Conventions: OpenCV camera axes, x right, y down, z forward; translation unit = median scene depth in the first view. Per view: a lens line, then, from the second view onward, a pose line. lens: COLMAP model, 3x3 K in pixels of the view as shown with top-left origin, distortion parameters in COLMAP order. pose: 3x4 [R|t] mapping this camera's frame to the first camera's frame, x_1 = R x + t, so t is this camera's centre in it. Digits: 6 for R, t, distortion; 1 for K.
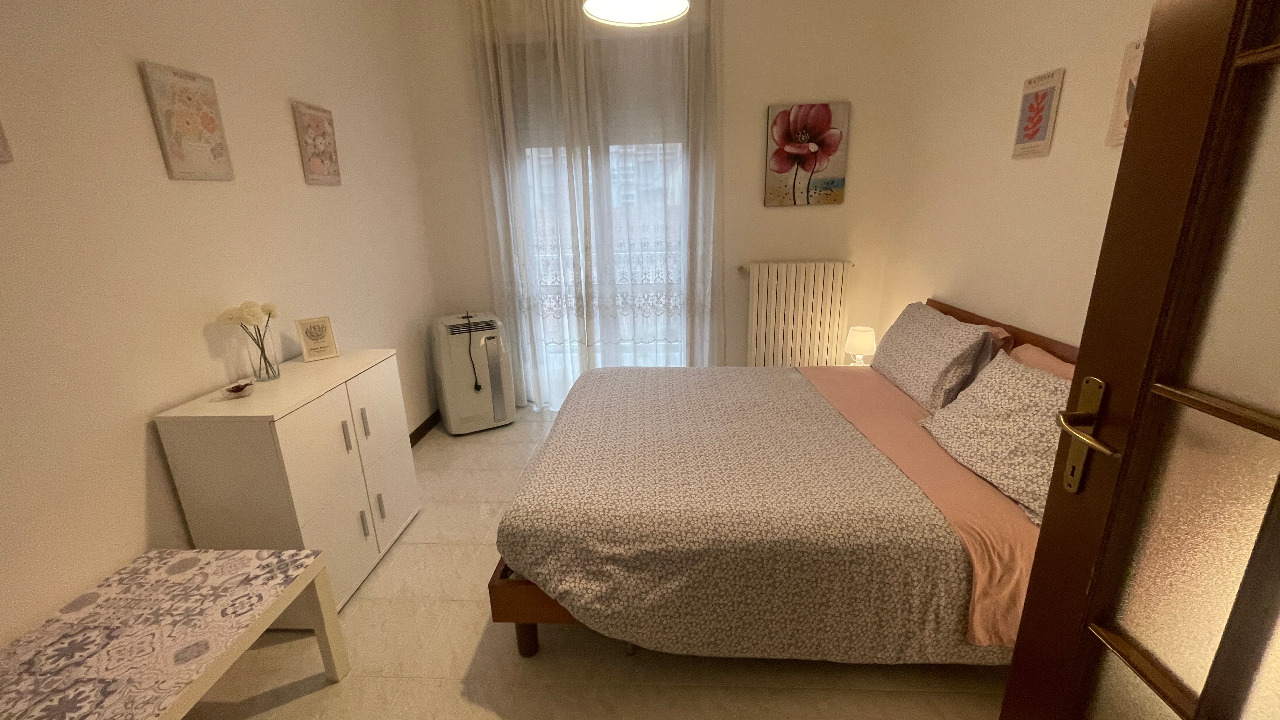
lens RADIAL K [[523.6, 0, 642.1], [0, 523.6, 347.2], [0, 0, 1]] dist [0.000542, -0.001255]
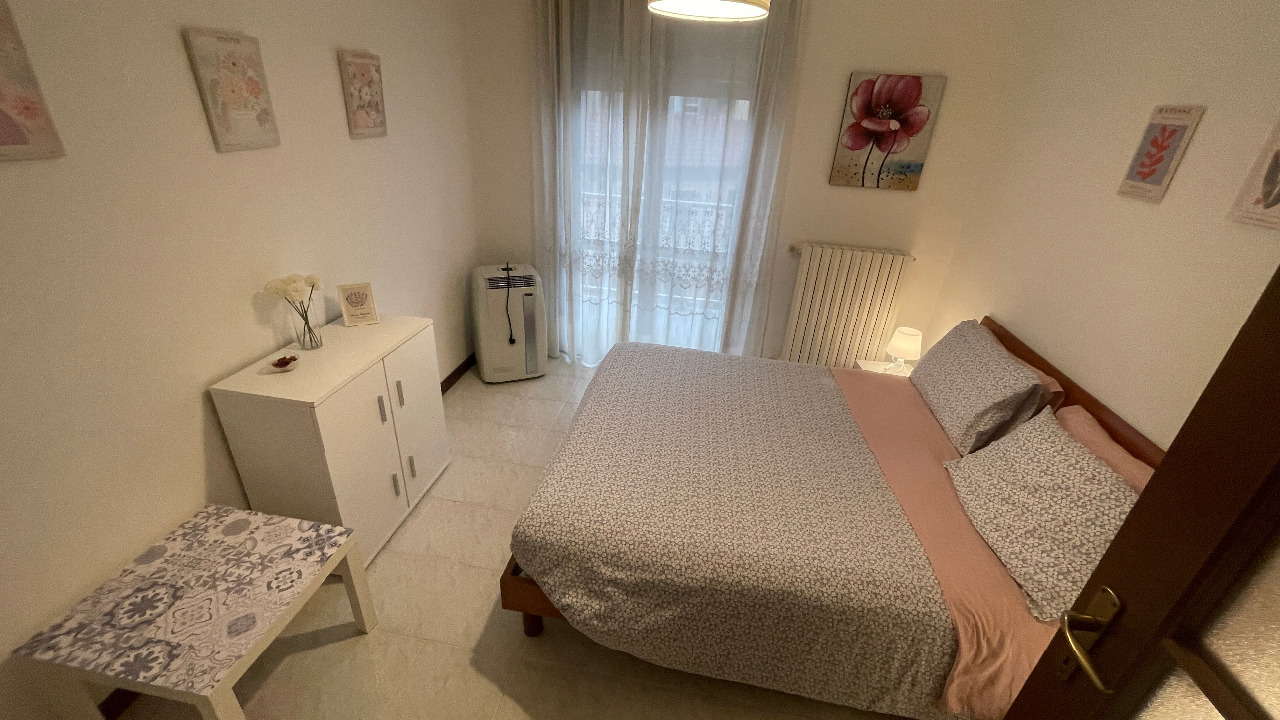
lens RADIAL K [[525.6, 0, 640.0], [0, 525.6, 360.0], [0, 0, 1]] dist [-0.000642, 0.000571]
pose [[0.989971, 0.125502, -0.064863, 0.007279], [-0.112661, 0.978363, 0.173532, -0.188633], [0.085238, -0.164484, 0.982690, 0.021214]]
